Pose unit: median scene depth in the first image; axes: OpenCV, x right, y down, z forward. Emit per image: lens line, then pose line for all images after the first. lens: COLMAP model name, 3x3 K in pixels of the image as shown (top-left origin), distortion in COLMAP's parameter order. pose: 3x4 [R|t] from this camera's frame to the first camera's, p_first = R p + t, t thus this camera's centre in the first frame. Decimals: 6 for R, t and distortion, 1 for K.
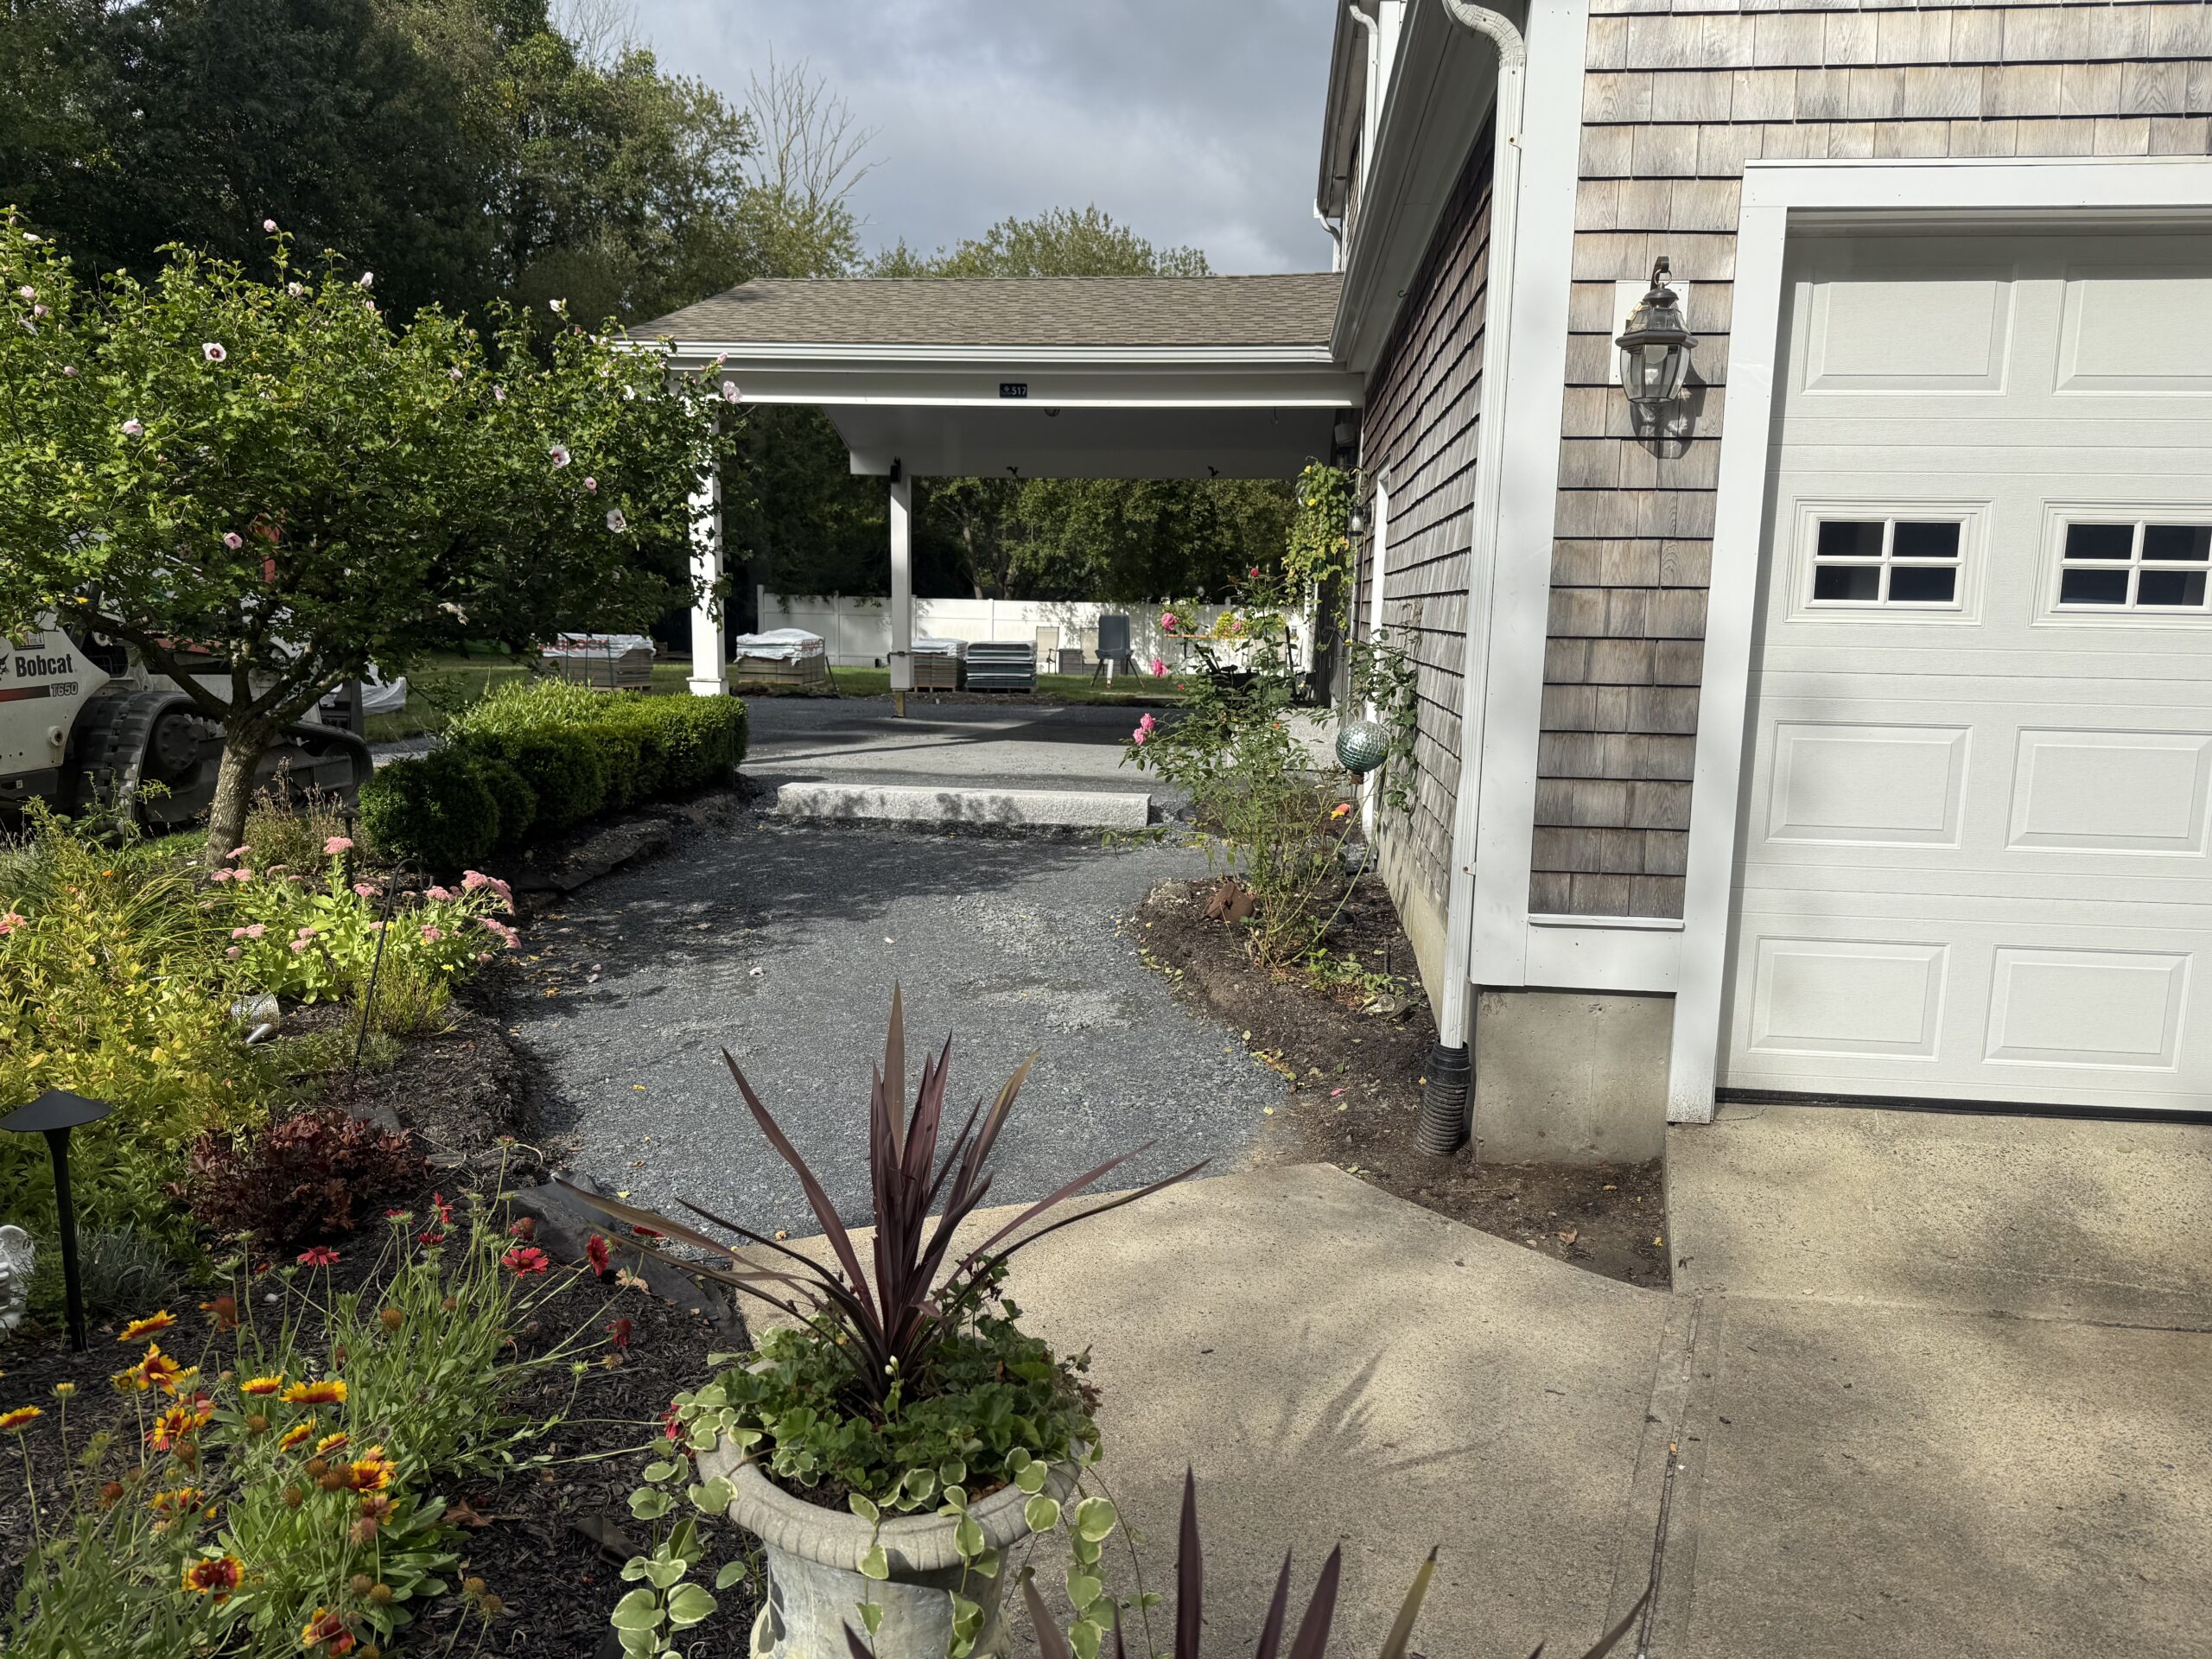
lens RADIAL K [[1598.4, 0, 1070.3], [0, 1598.4, 837.7], [0, 0, 1]] dist [0.219993, -0.292804]
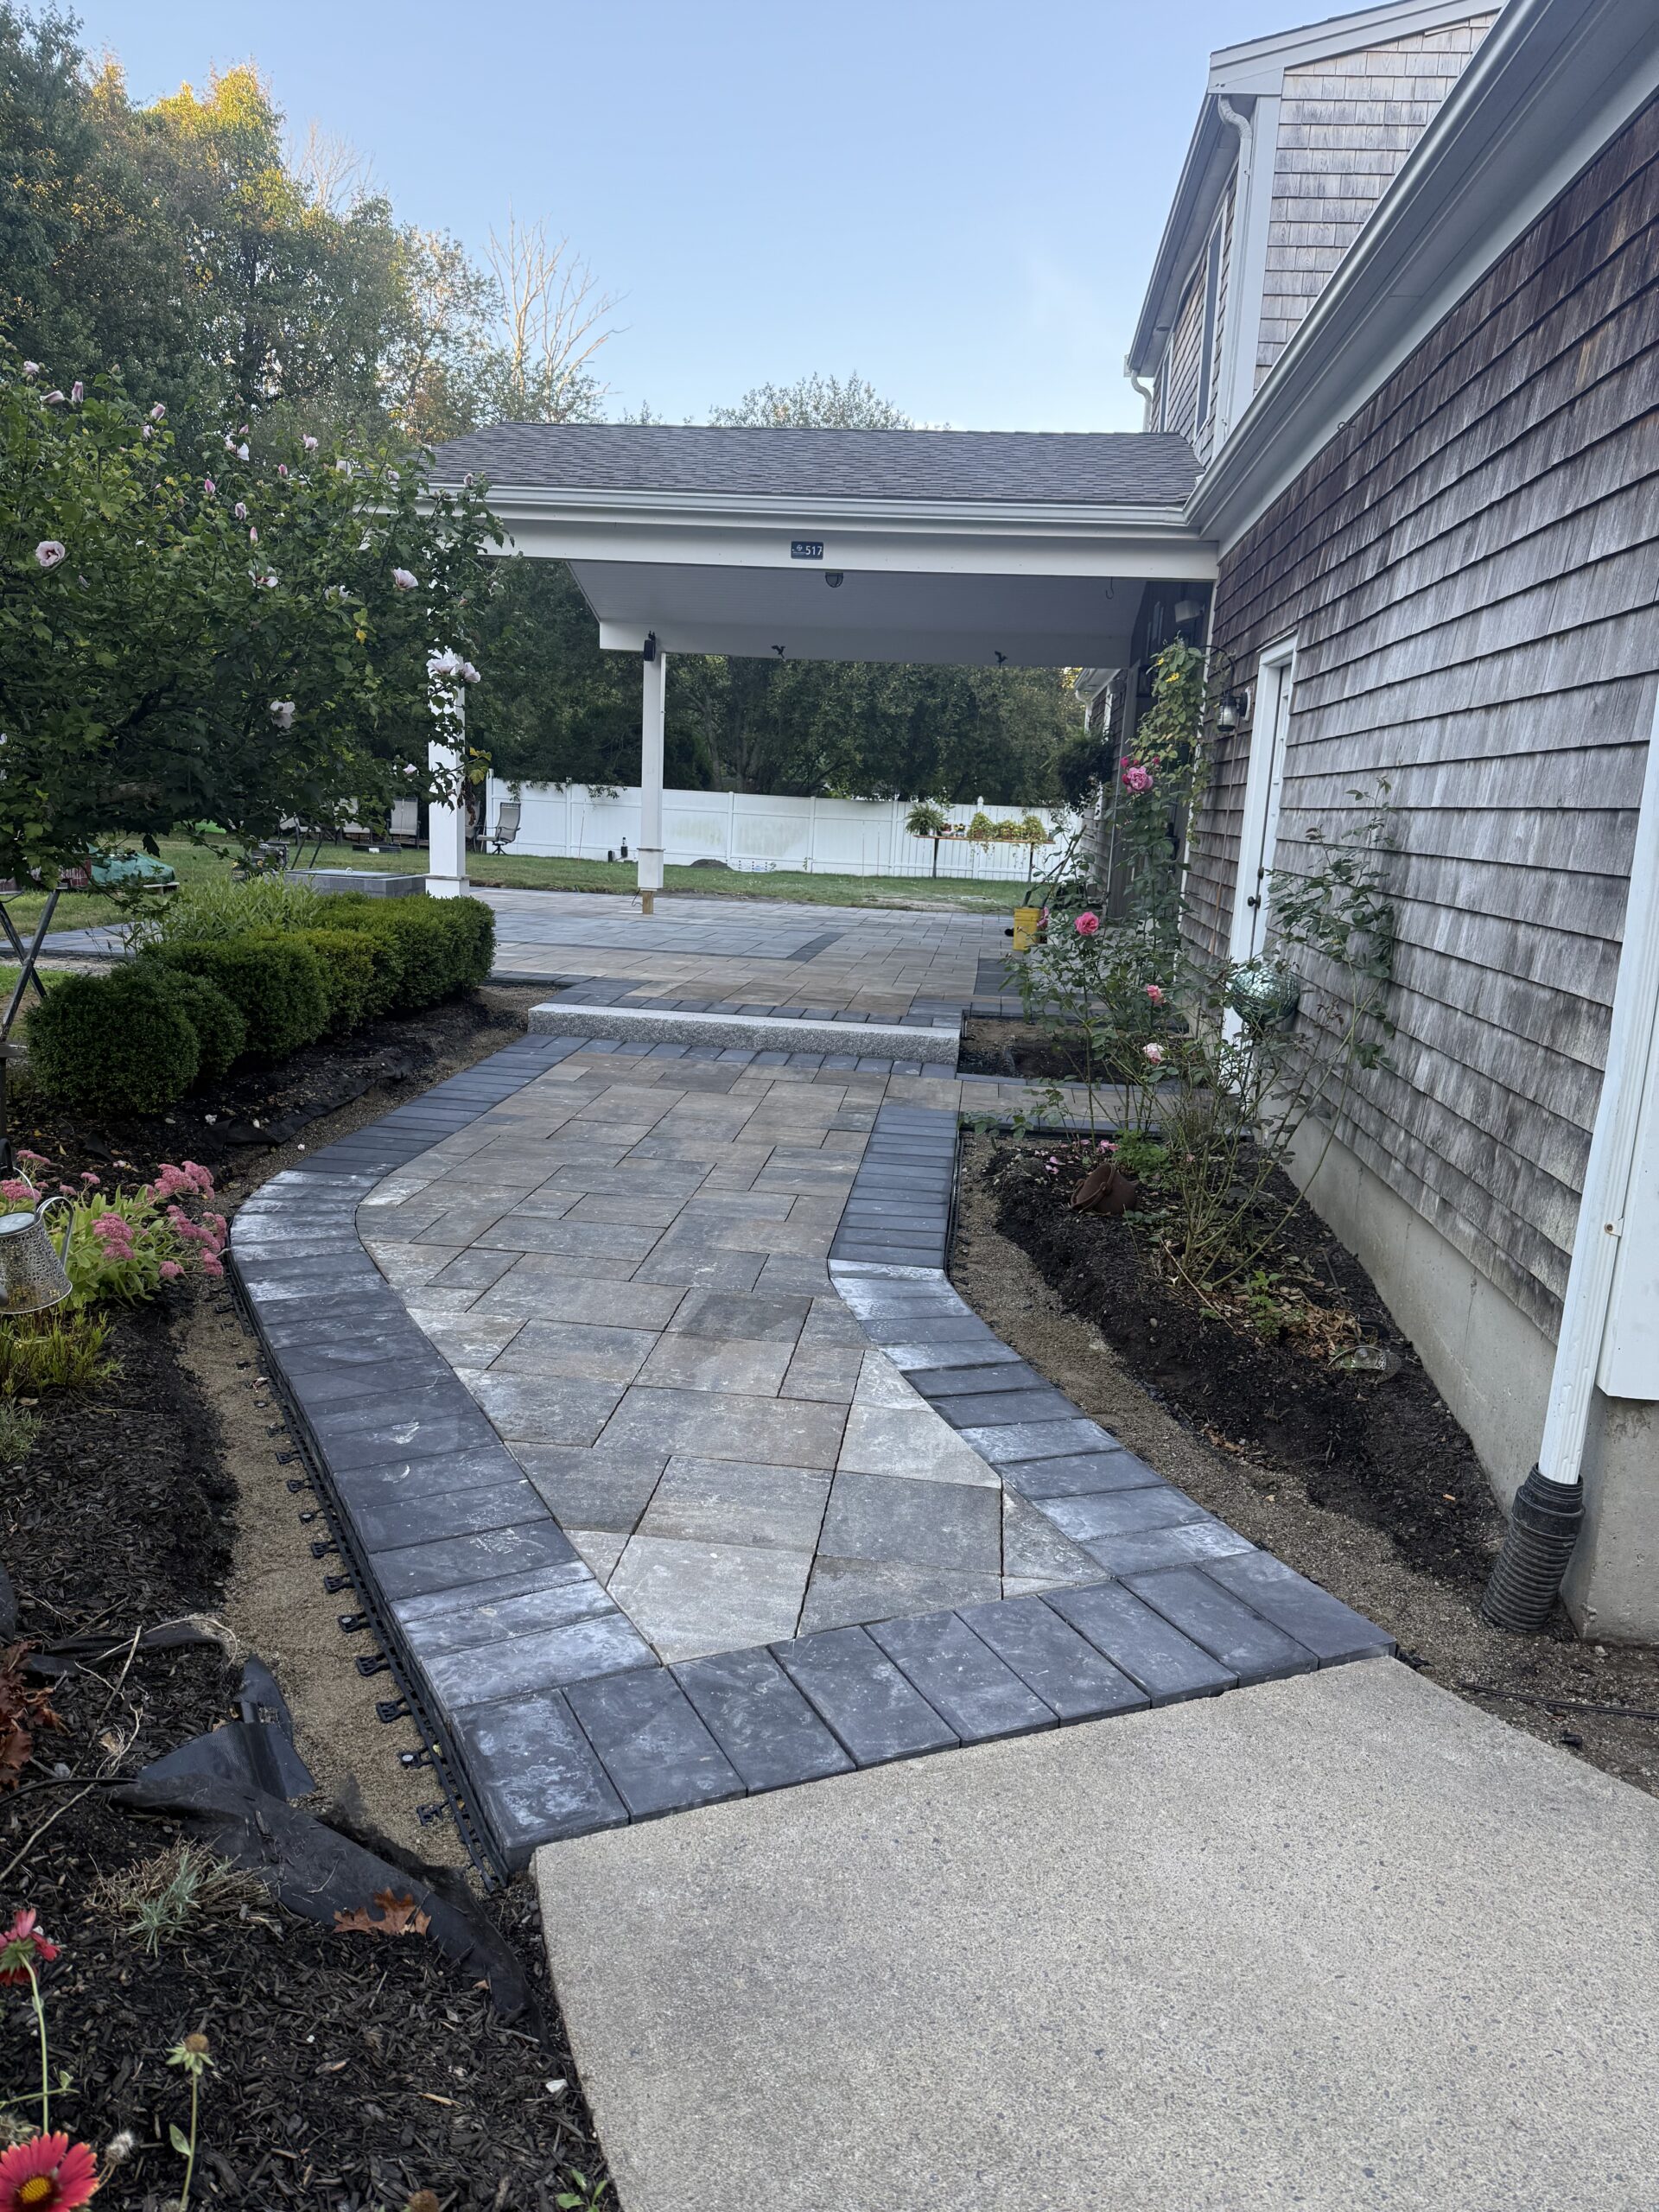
lens RADIAL K [[1598.4, 0, 829.5], [0, 1598.4, 1106.0], [0, 0, 1]] dist [0.219993, -0.292804]
pose [[0.999410, 0.027194, 0.020972, -0.032439], [-0.028079, 0.998673, 0.043162, -0.018692], [-0.019770, -0.043725, 0.998848, 0.122974]]
